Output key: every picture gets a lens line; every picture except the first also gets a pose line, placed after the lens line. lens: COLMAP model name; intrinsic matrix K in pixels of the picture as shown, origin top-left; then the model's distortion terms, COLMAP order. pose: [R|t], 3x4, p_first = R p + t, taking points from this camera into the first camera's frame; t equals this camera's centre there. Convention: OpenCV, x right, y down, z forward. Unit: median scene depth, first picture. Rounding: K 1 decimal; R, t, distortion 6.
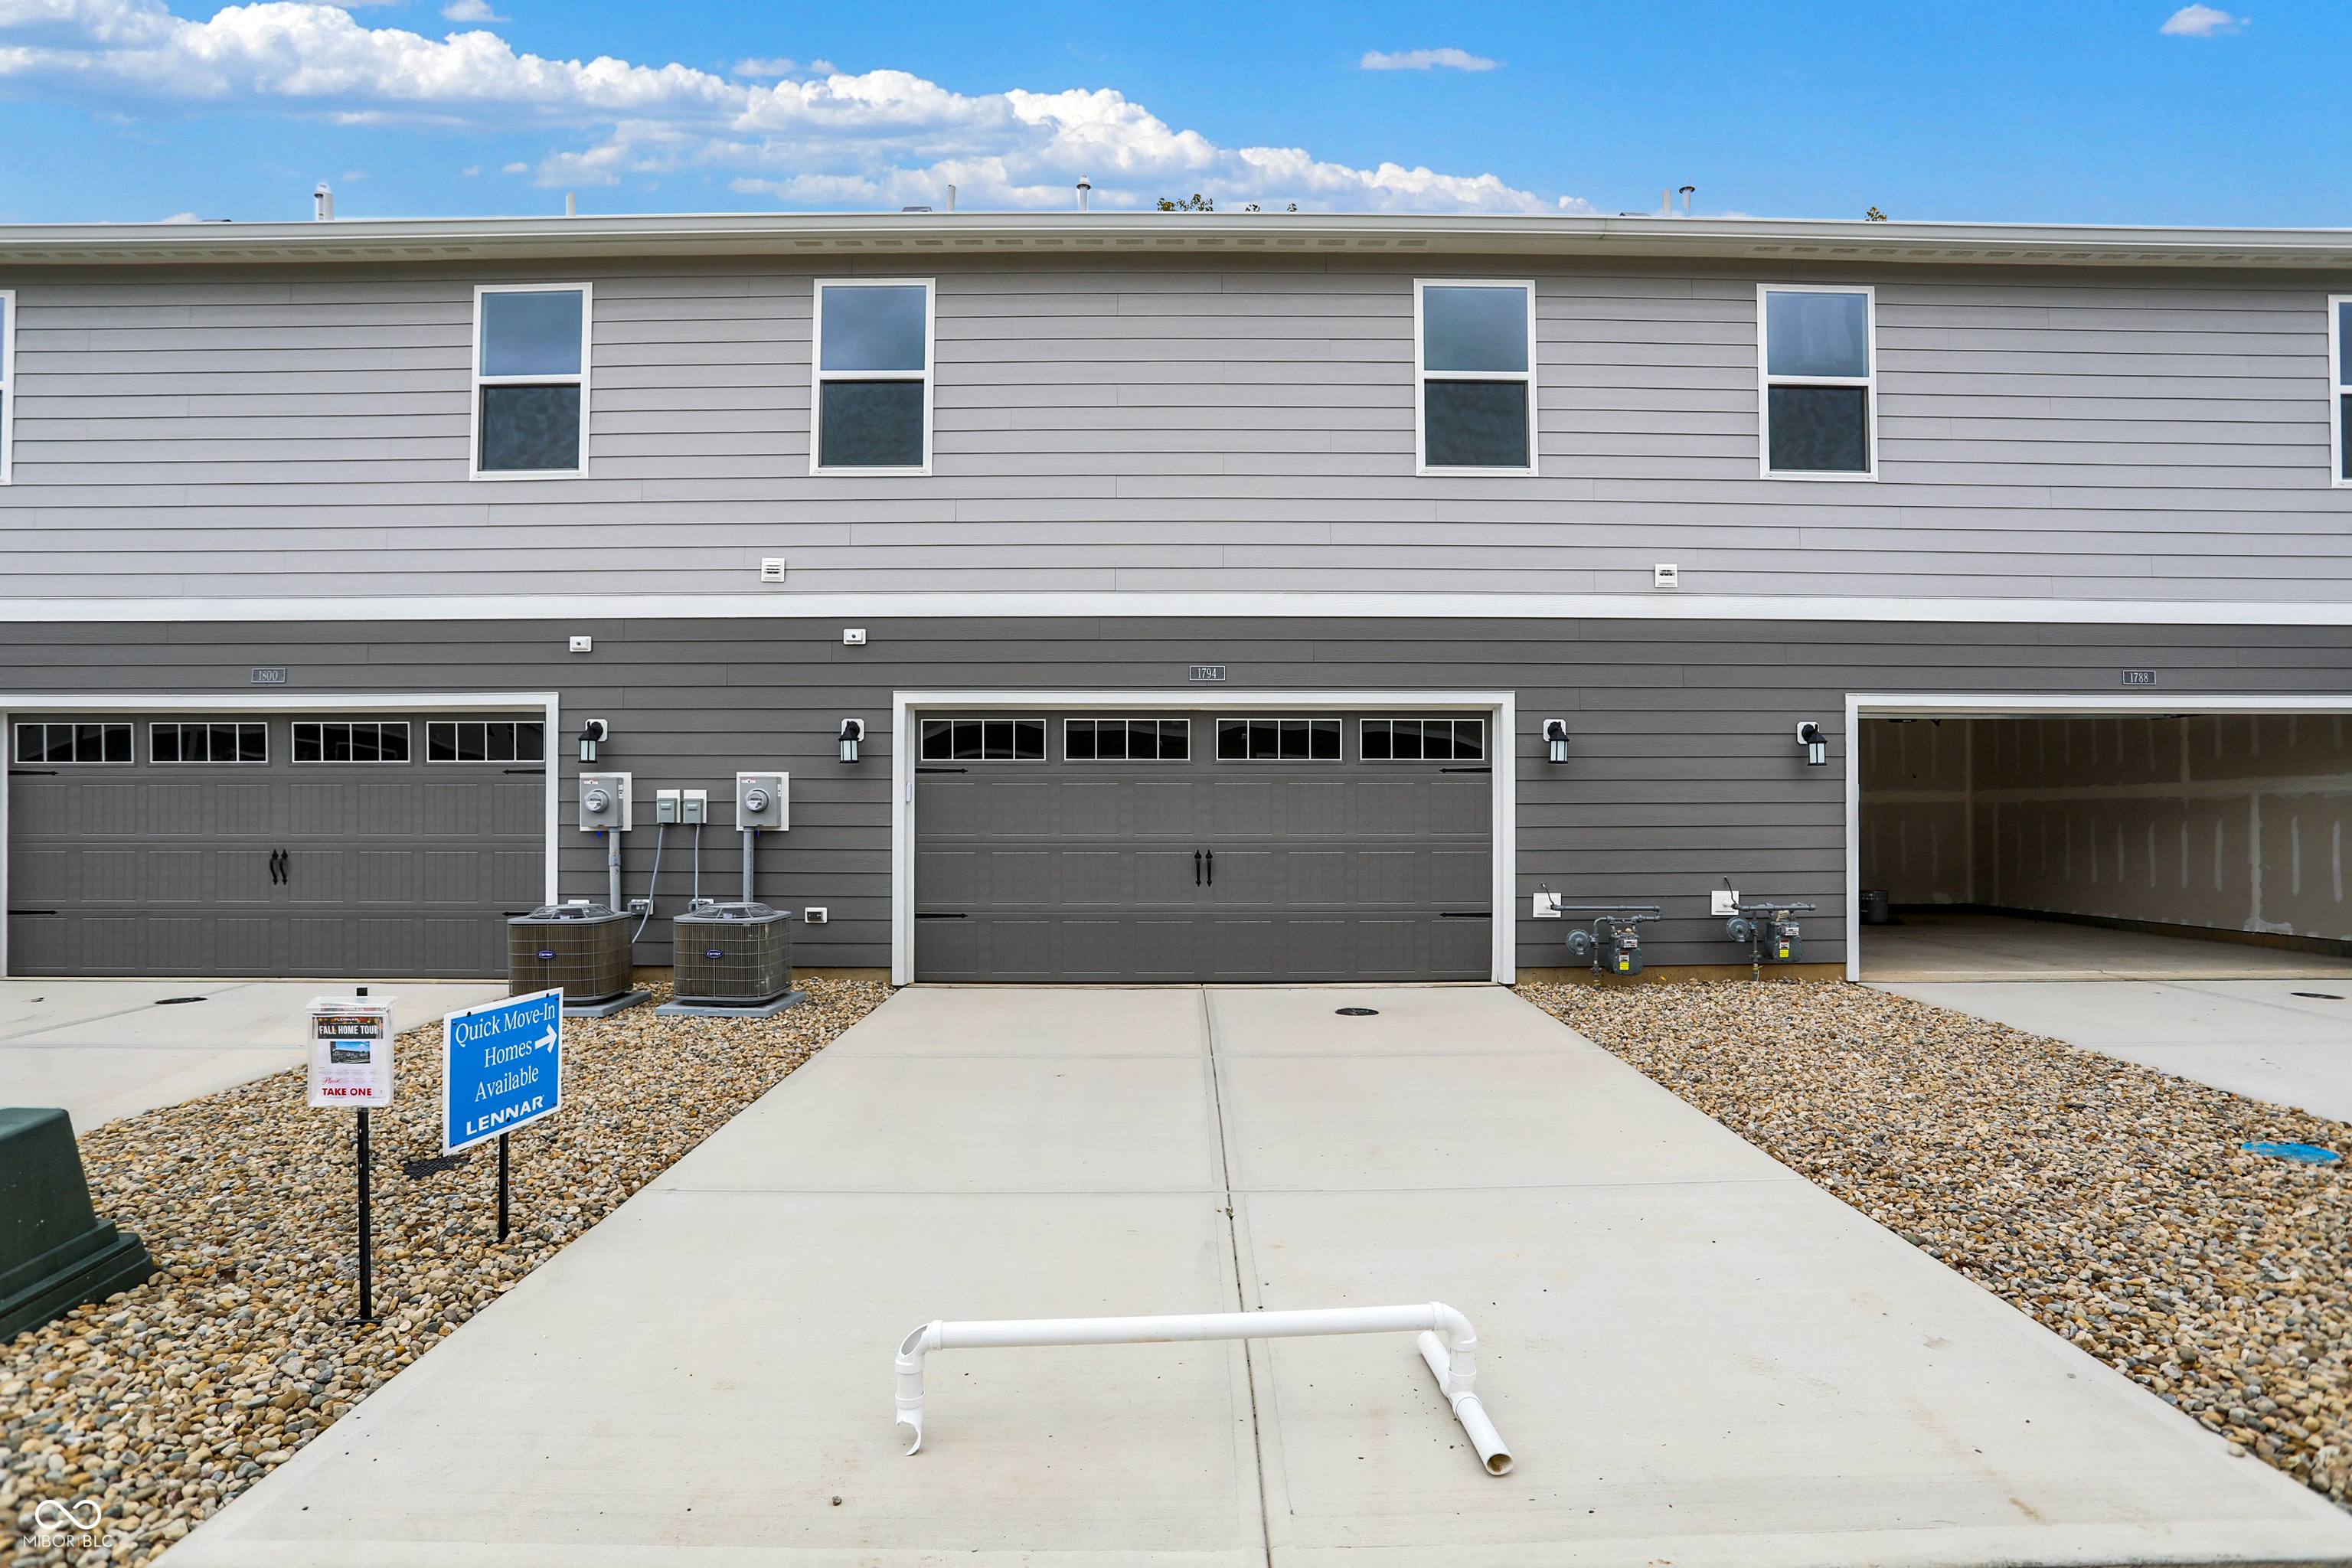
lens RADIAL K [[1129.3, 0, 1156.6], [0, 1129.3, 751.1], [0, 0, 1]] dist [-0.063208, 0.026309]
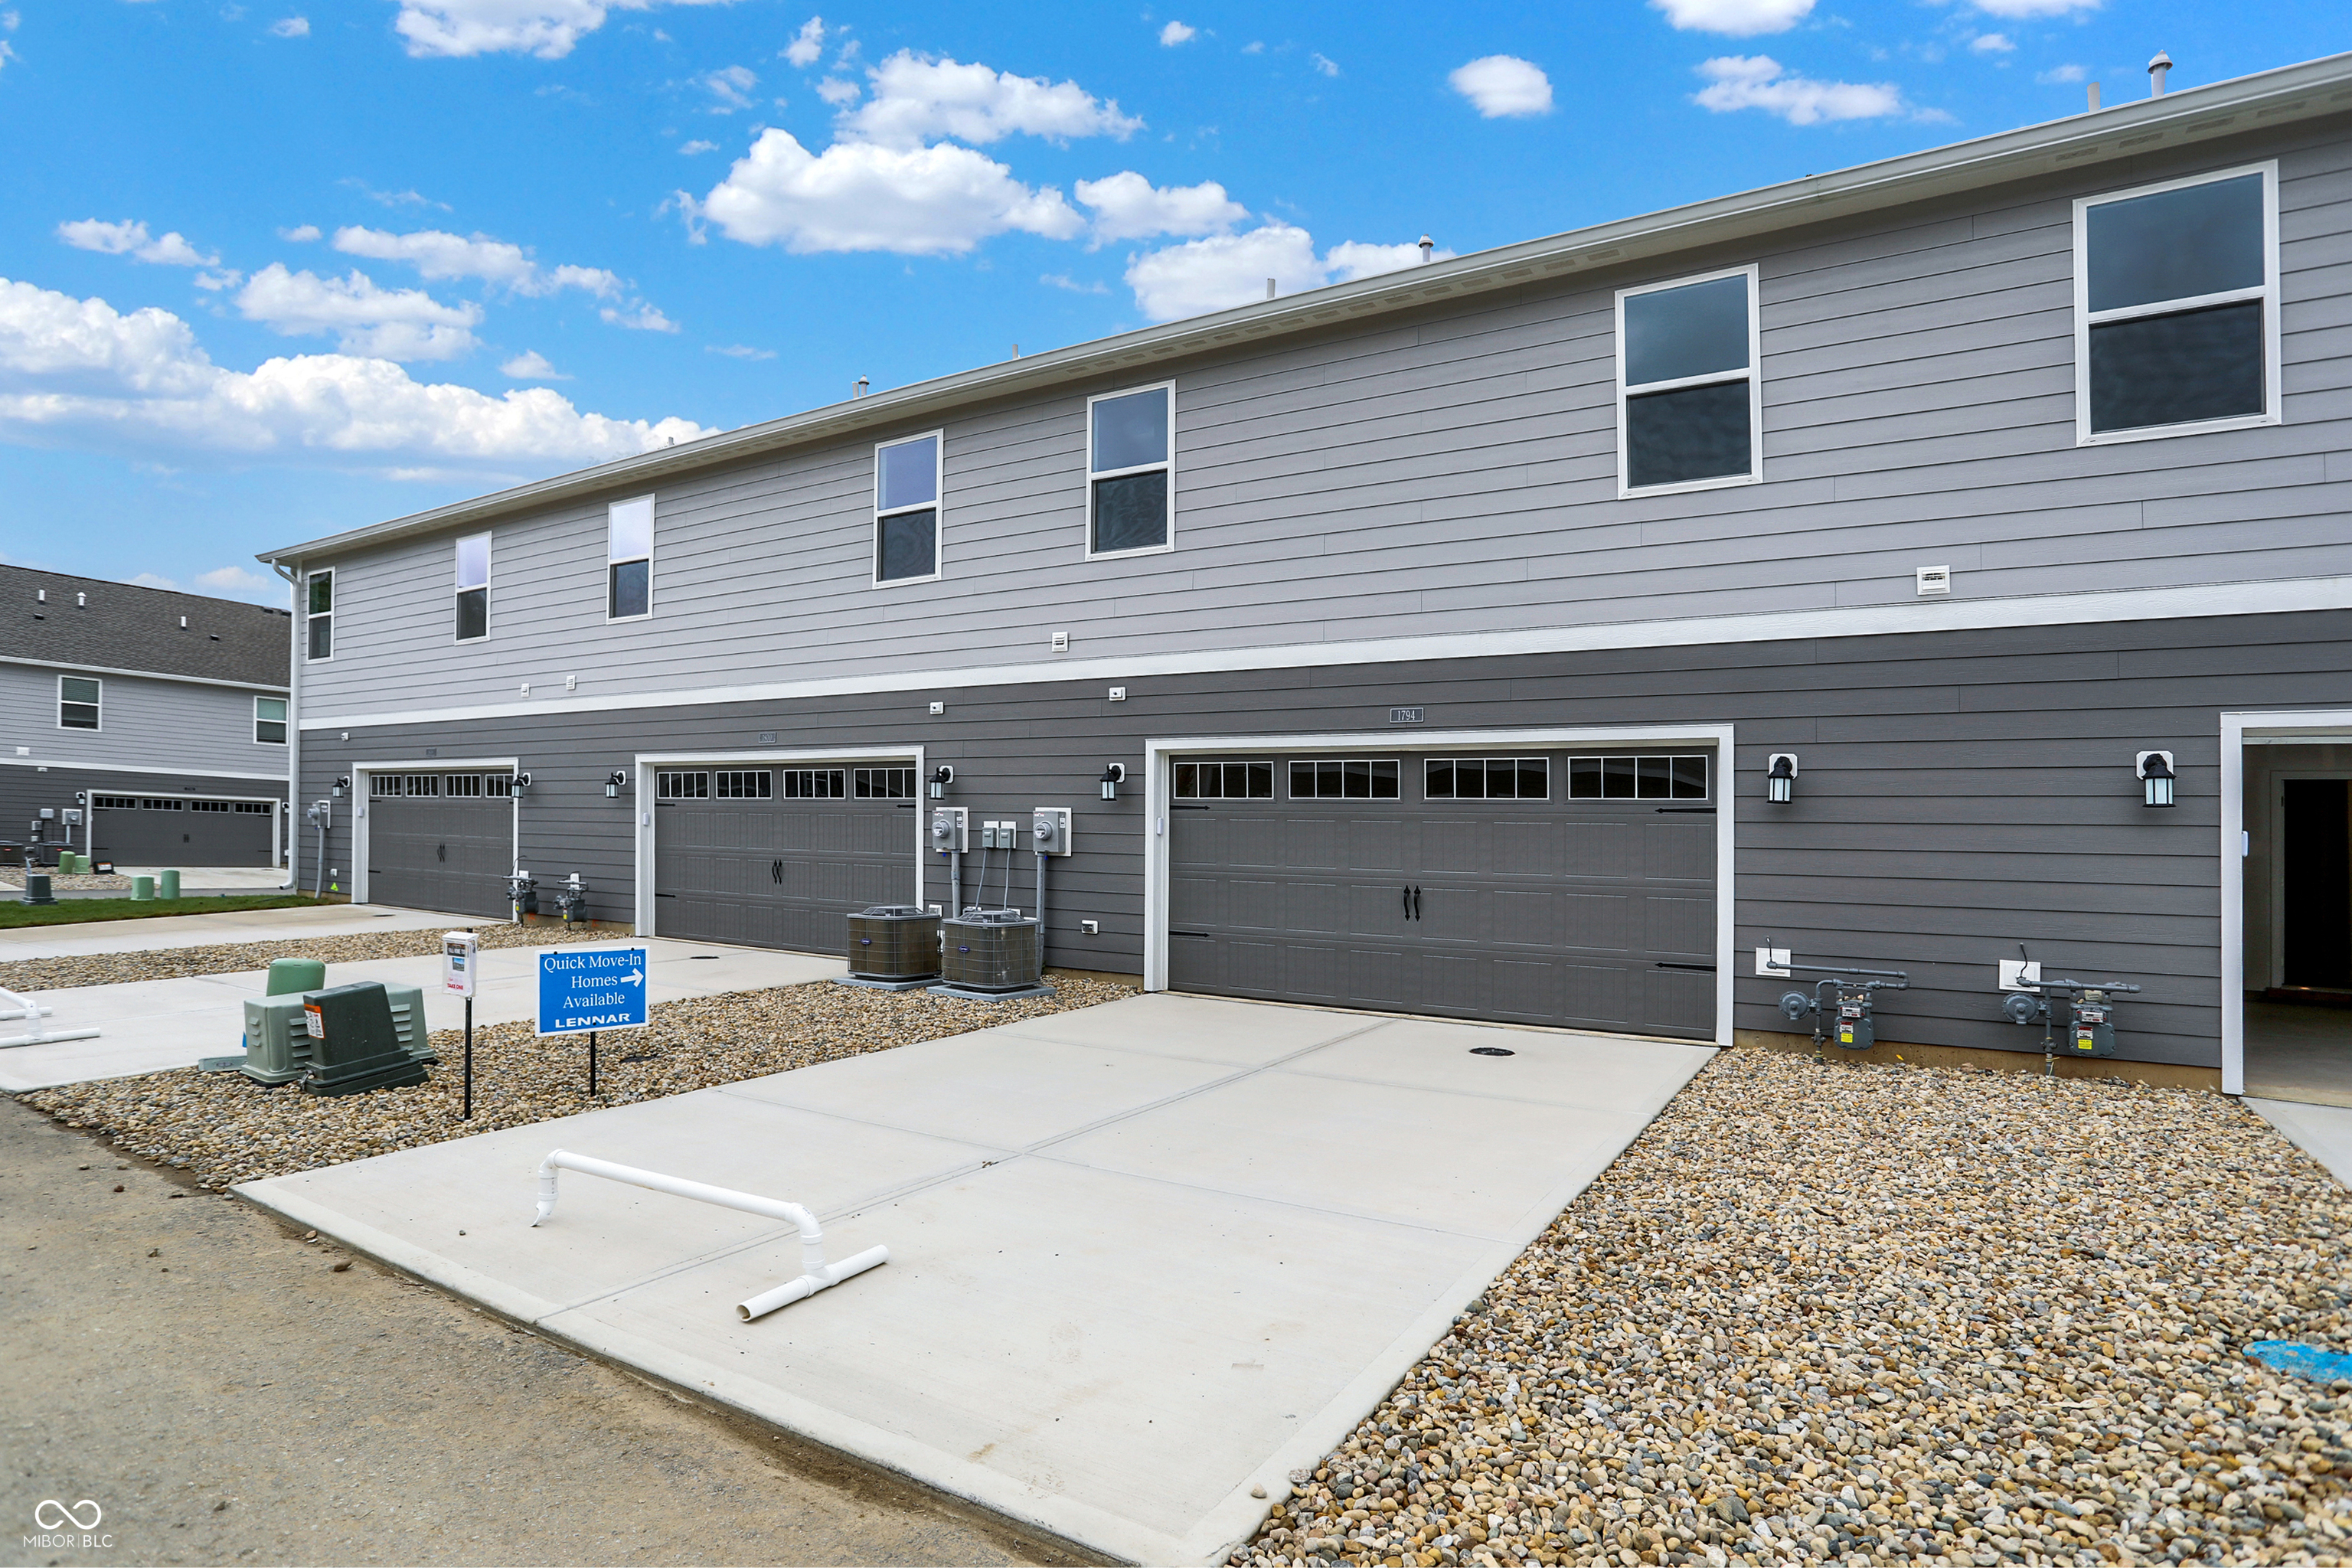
lens RADIAL K [[1099.3, 0, 1158.0], [0, 1099.3, 784.7], [0, 0, 1]] dist [-0.033124, 0.012191]
pose [[0.877170, -0.003647, -0.480165, 0.324059], [0.001859, 0.999989, -0.004200, -0.001036], [0.480176, 0.002792, 0.877168, 0.003807]]
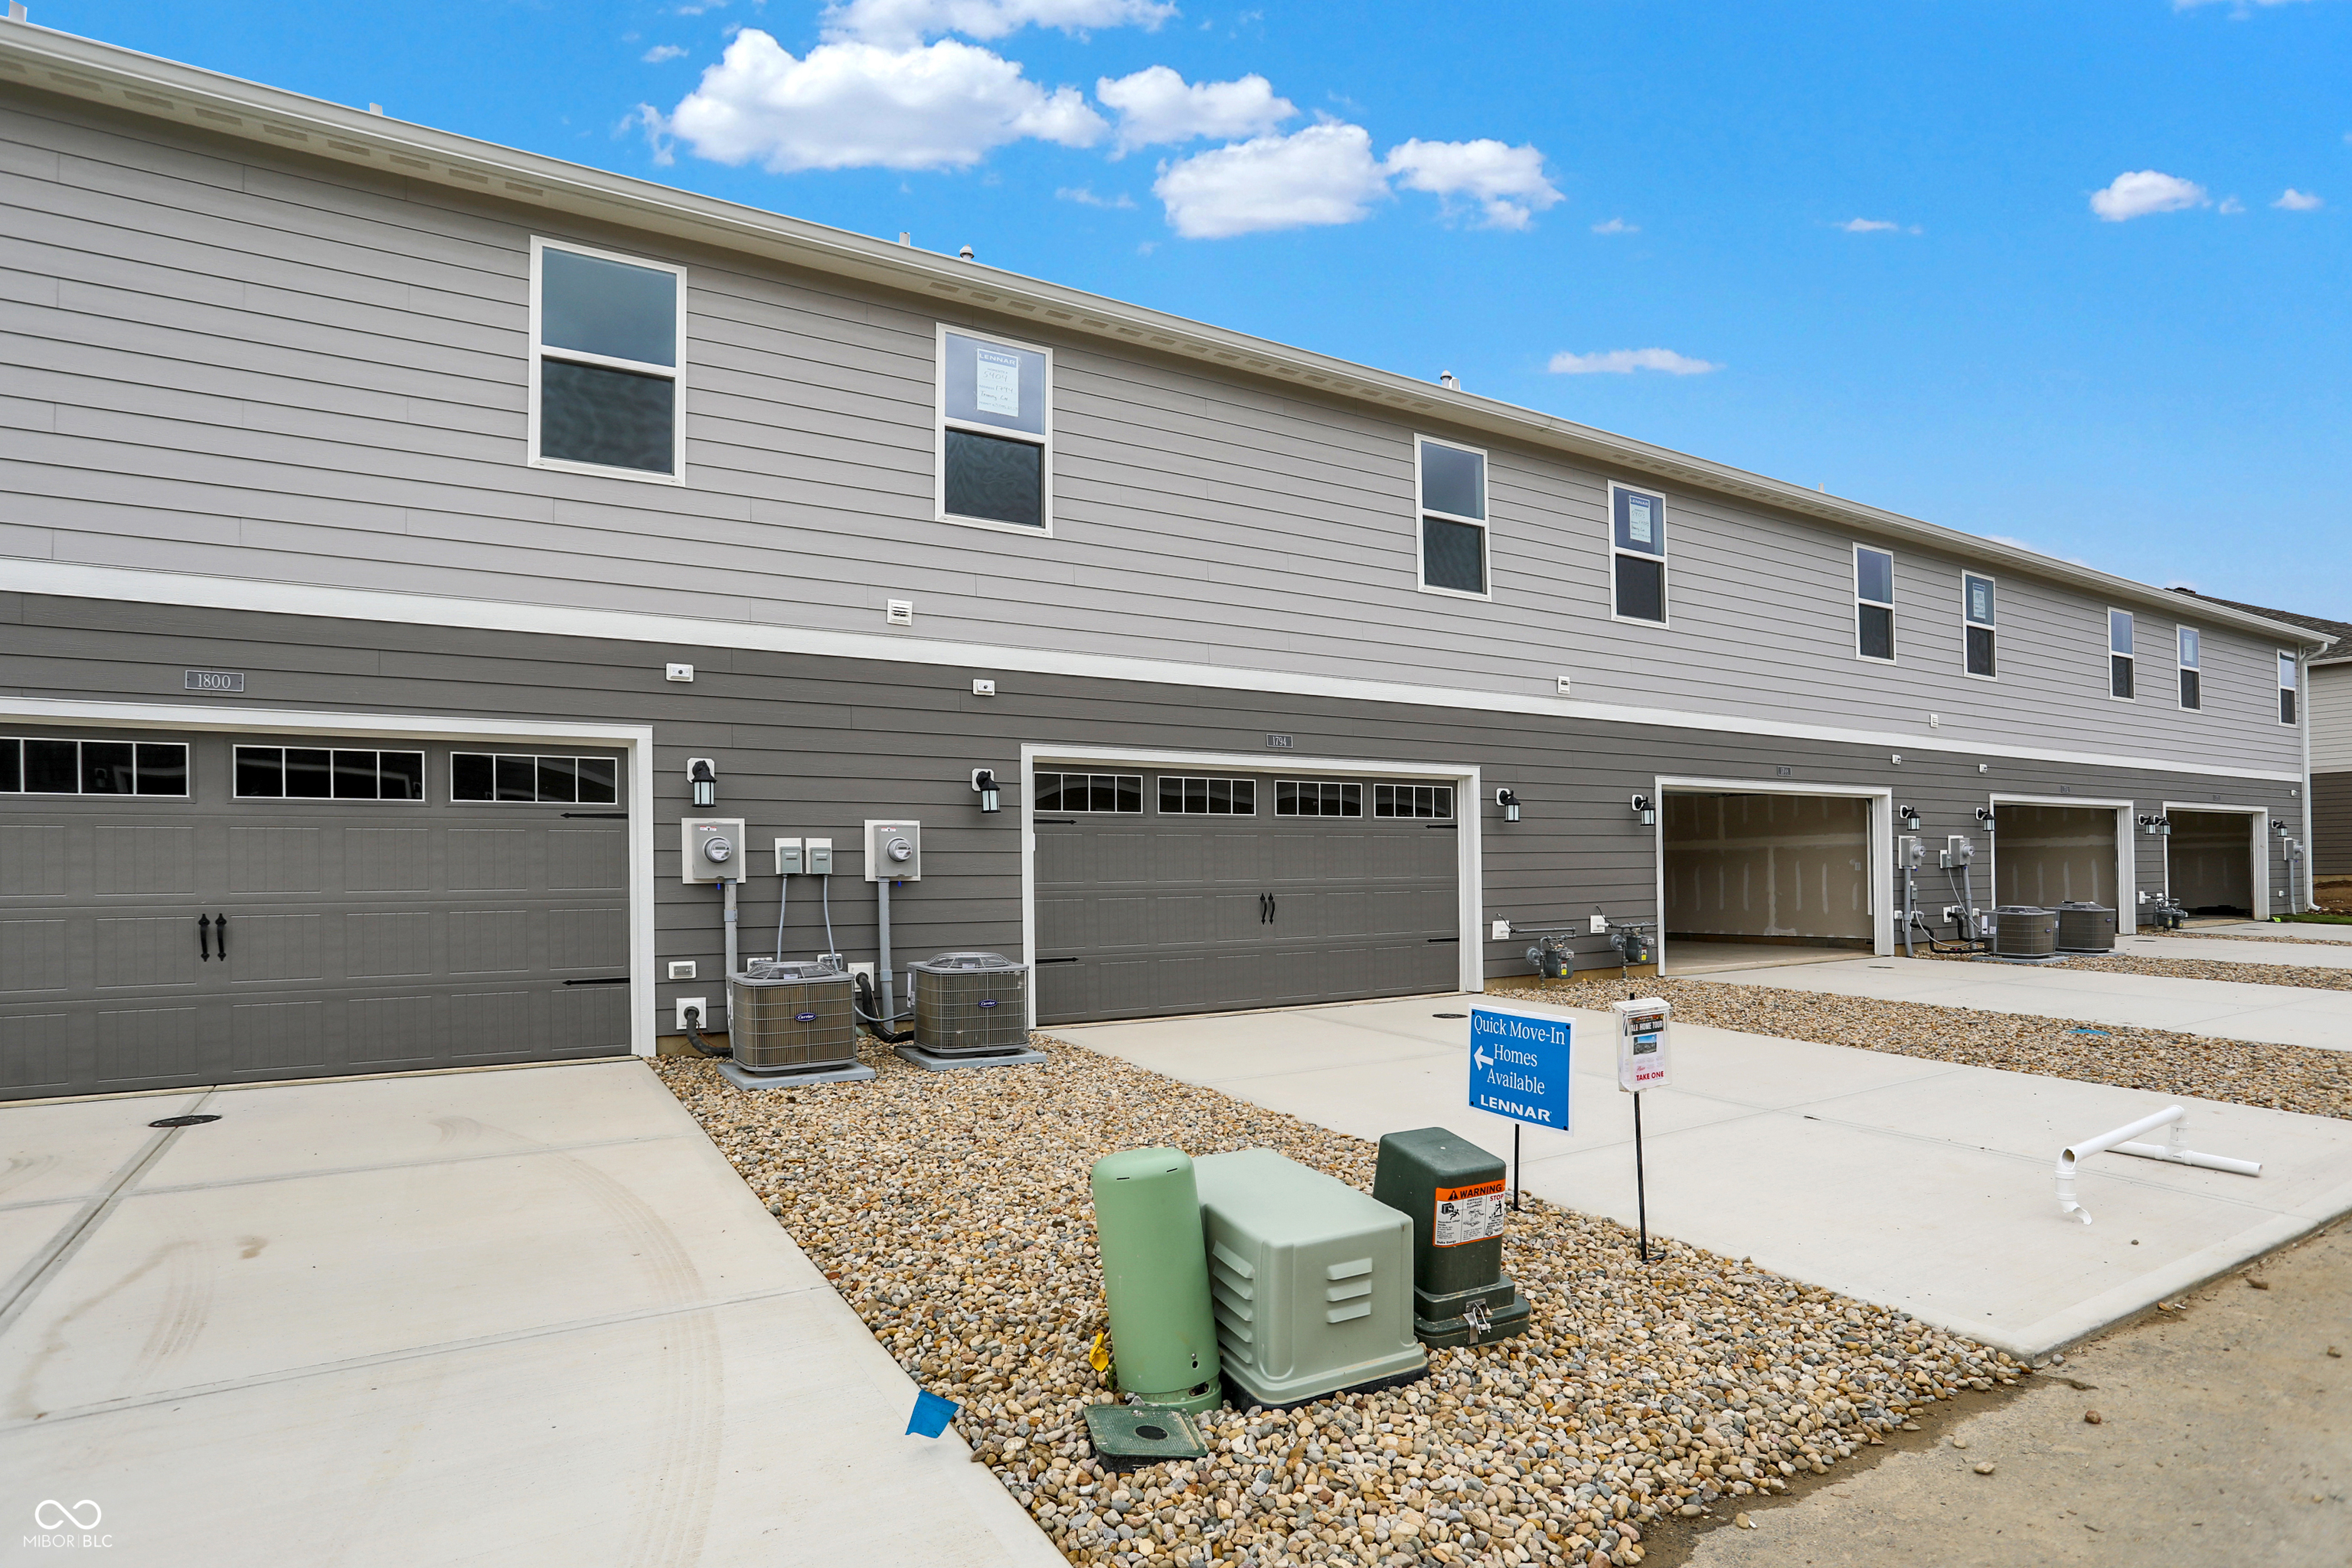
lens RADIAL K [[1177.6, 0, 1180.3], [0, 1177.6, 785.0], [0, 0, 1]] dist [-0.074688, 0.034008]
pose [[0.865575, 0.028663, 0.499959, -0.644403], [-0.022804, 0.999581, -0.017826, 0.000519], [-0.500261, 0.004029, 0.865866, -0.001189]]
